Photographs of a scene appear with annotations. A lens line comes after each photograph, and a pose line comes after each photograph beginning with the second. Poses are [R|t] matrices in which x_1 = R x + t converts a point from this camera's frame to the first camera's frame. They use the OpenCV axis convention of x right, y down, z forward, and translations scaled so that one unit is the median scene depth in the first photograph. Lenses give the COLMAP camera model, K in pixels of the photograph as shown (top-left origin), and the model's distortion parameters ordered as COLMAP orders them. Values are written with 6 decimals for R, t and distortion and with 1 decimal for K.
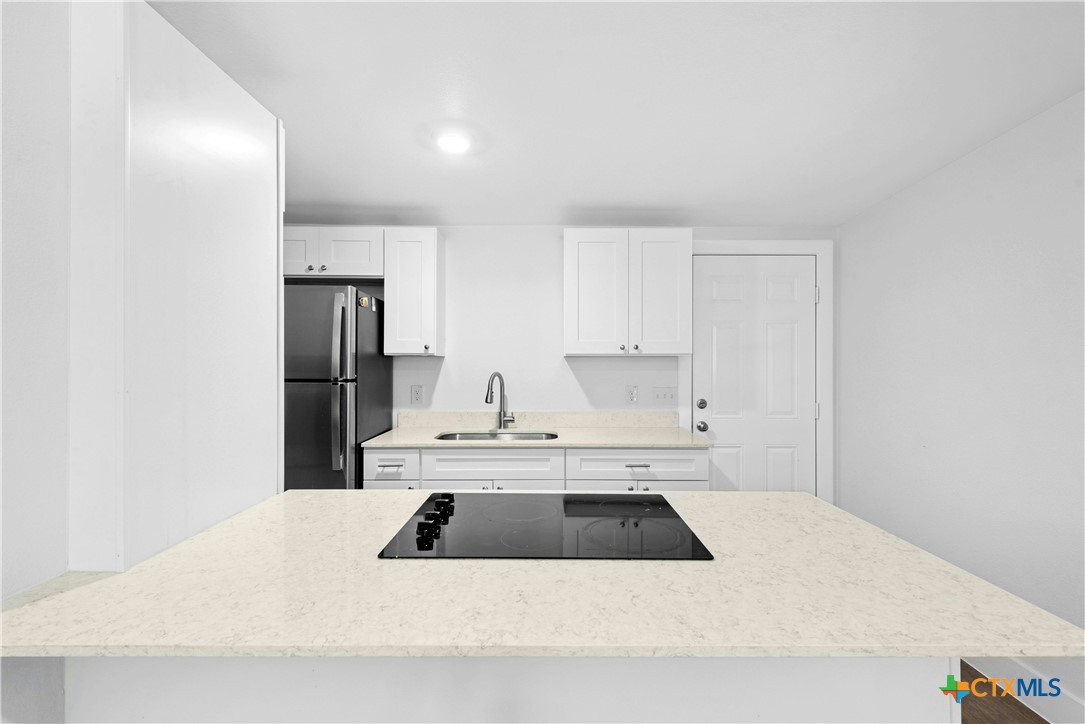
lens RADIAL K [[504.9, 0, 542.7], [0, 504.9, 360.4], [0, 0, 1]] dist [0.000252, 0.000082]
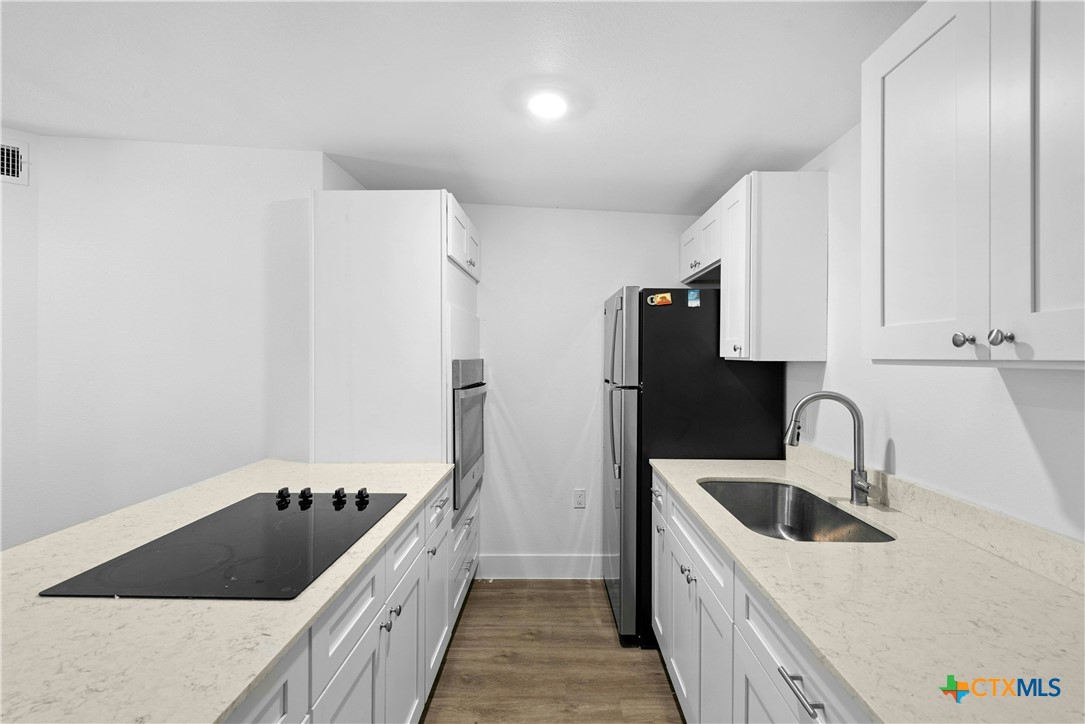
lens RADIAL K [[504.9, 0, 542.6], [0, 504.9, 358.9], [0, 0, 1]] dist [0.000252, 0.000082]
pose [[-0.021534, 0.003707, -0.999761, 0.977327], [-0.000948, 0.999993, 0.003728, -0.030145], [0.999768, 0.001028, -0.021531, 1.533475]]
